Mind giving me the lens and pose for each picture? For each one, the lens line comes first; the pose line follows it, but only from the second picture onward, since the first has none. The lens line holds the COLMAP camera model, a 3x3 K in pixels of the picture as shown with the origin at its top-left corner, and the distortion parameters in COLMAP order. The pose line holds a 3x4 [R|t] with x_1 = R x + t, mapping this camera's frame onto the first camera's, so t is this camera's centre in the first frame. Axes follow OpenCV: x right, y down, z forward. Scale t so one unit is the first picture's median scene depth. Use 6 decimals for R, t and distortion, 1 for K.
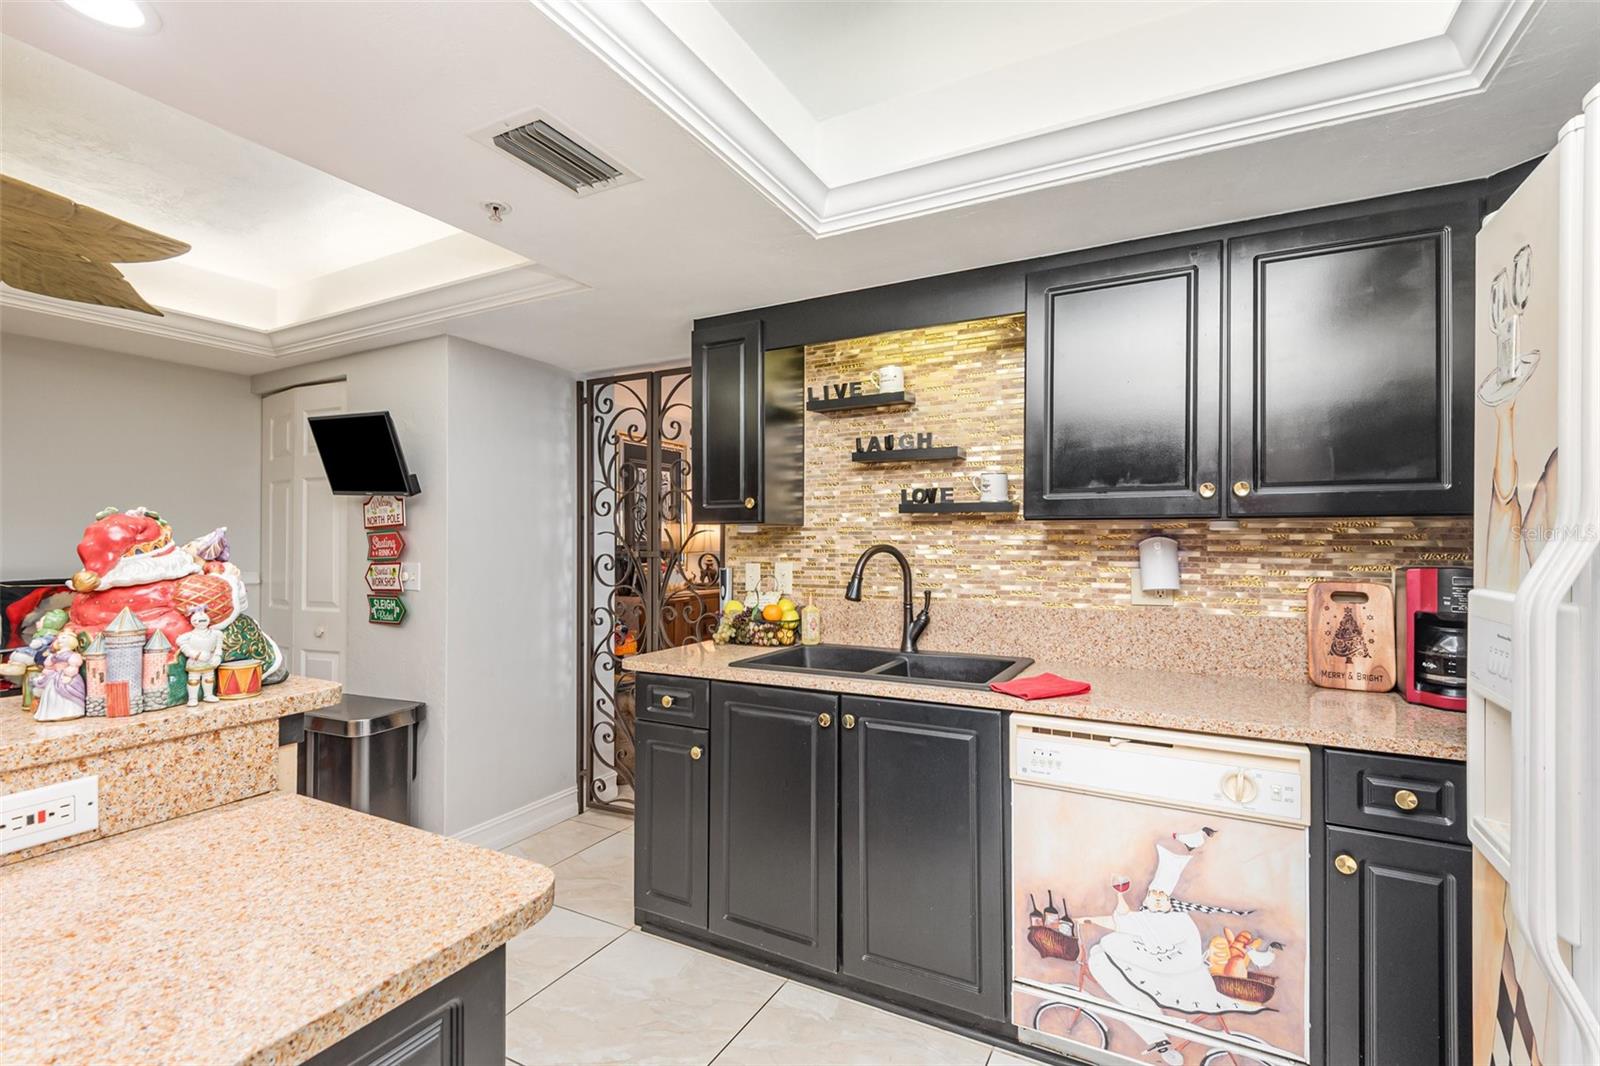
lens RADIAL K [[726.0, 0, 771.8], [0, 726.0, 528.7], [0, 0, 1]] dist [0.012322, -0.004153]
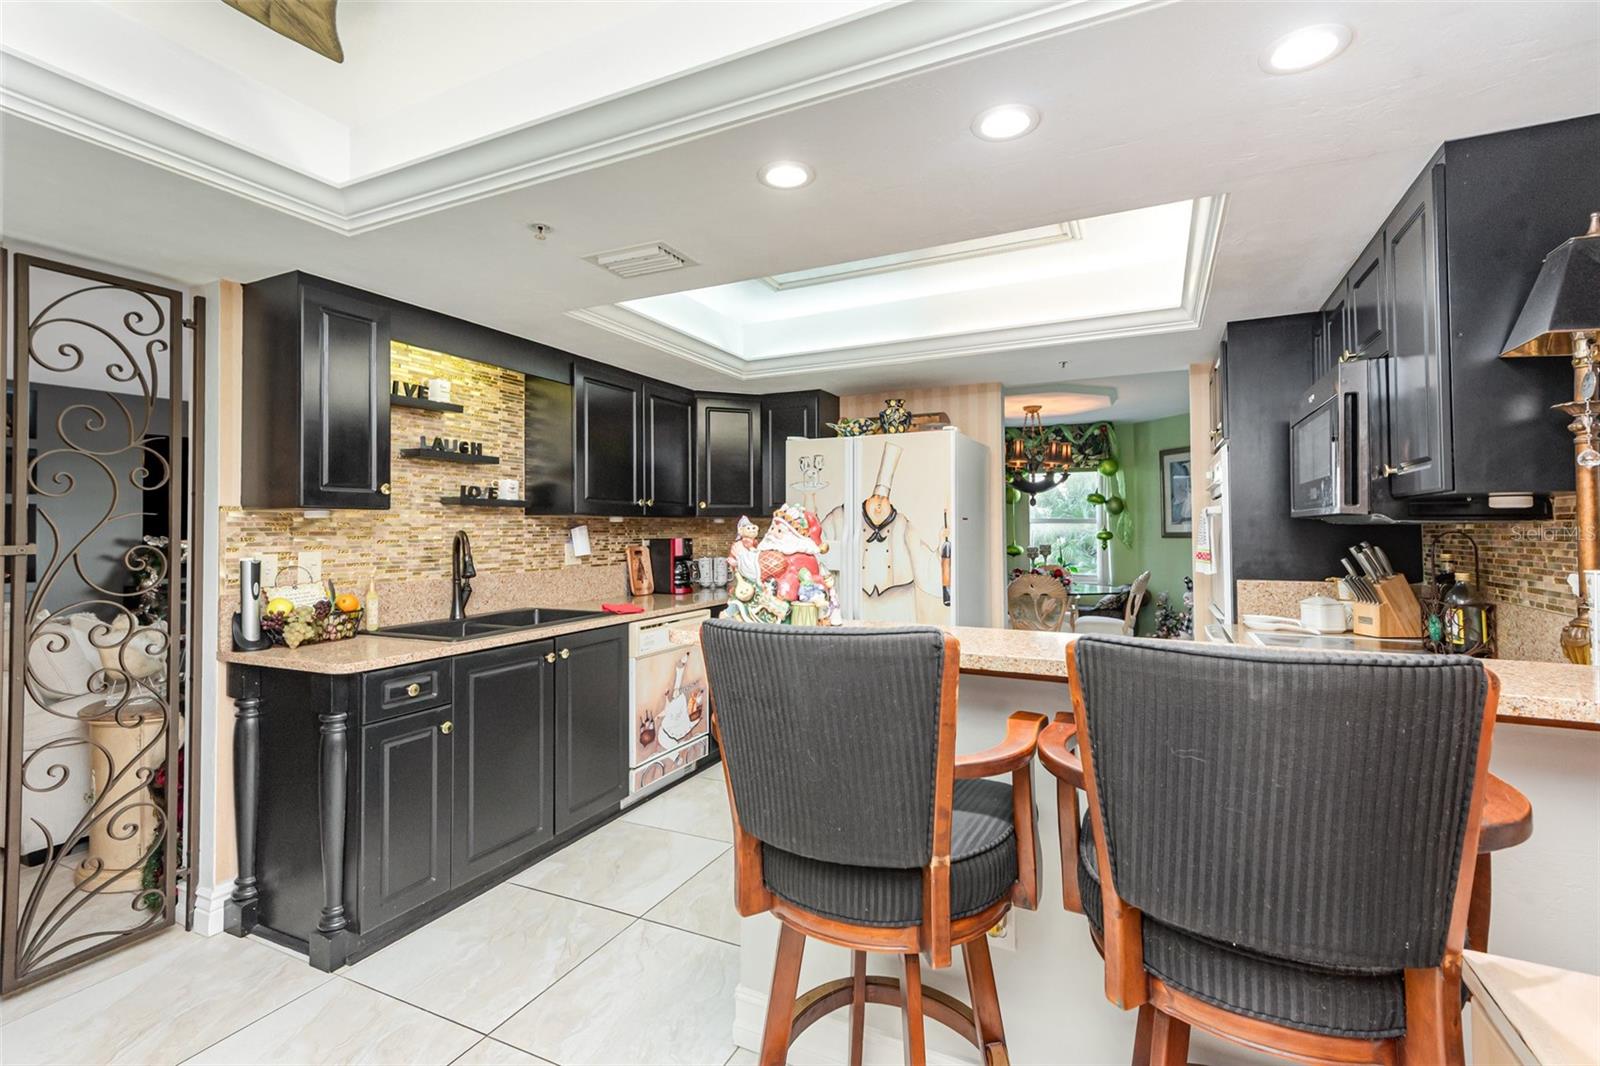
lens RADIAL K [[726.0, 0, 805.5], [0, 726.0, 522.9], [0, 0, 1]] dist [0.012322, -0.004153]
pose [[-0.058057, 0.007280, 0.998287, -1.425925], [-0.009856, 0.999920, -0.007865, 0.016631], [-0.998265, -0.010296, -0.057981, 0.647856]]
